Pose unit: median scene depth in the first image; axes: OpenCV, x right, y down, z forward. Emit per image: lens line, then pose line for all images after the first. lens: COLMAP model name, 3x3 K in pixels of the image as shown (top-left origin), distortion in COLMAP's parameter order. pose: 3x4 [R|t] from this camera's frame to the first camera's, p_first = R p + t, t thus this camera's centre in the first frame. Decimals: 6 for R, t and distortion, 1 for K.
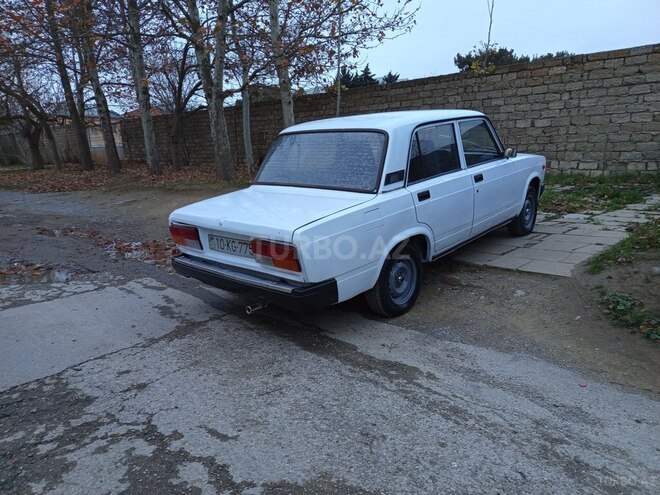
lens RADIAL K [[455.5, 0, 330.2], [0, 455.5, 248.3], [0, 0, 1]] dist [0.040050, -0.036628]
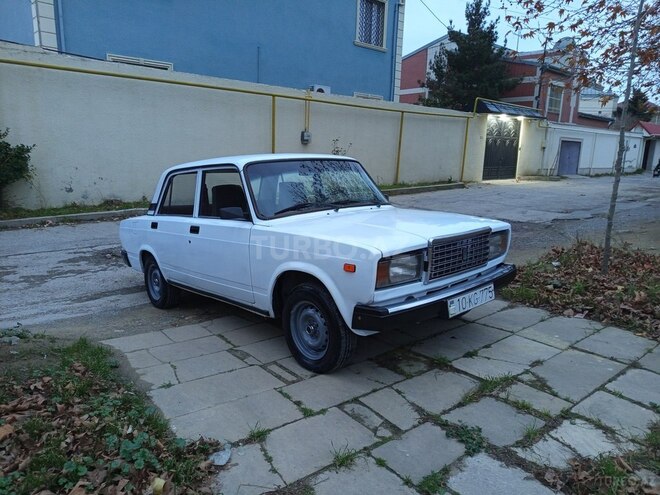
lens RADIAL K [[455.5, 0, 328.7], [0, 455.5, 248.3], [0, 0, 1]] dist [0.040050, -0.036628]
pose [[-0.094154, 0.220090, -0.970925, 1.281928], [-0.223476, 0.945697, 0.236042, -0.421671], [0.970151, 0.239203, -0.039857, 1.380110]]
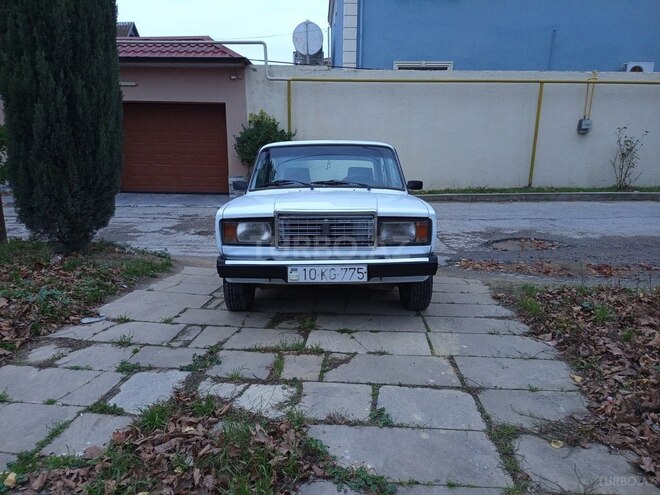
lens RADIAL K [[455.5, 0, 331.3], [0, 455.5, 245.0], [0, 0, 1]] dist [0.040050, -0.036628]
pose [[-0.738902, 0.157258, -0.655205, 1.052157], [-0.133980, 0.918679, 0.371589, -0.556811], [0.660358, 0.362352, -0.657745, 2.101750]]
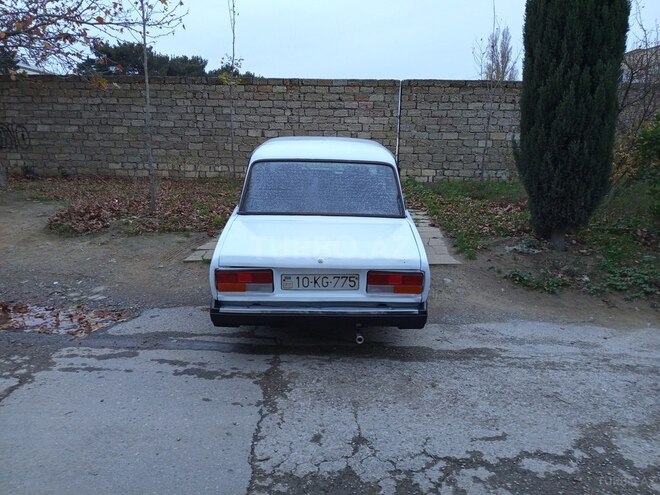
lens RADIAL K [[455.5, 0, 330.1], [0, 455.5, 249.8], [0, 0, 1]] dist [0.040050, -0.036628]
pose [[0.731028, -0.122933, 0.671183, -0.701195], [0.113356, 0.991848, 0.058202, -0.106356], [-0.672866, 0.033535, 0.739004, 0.210343]]
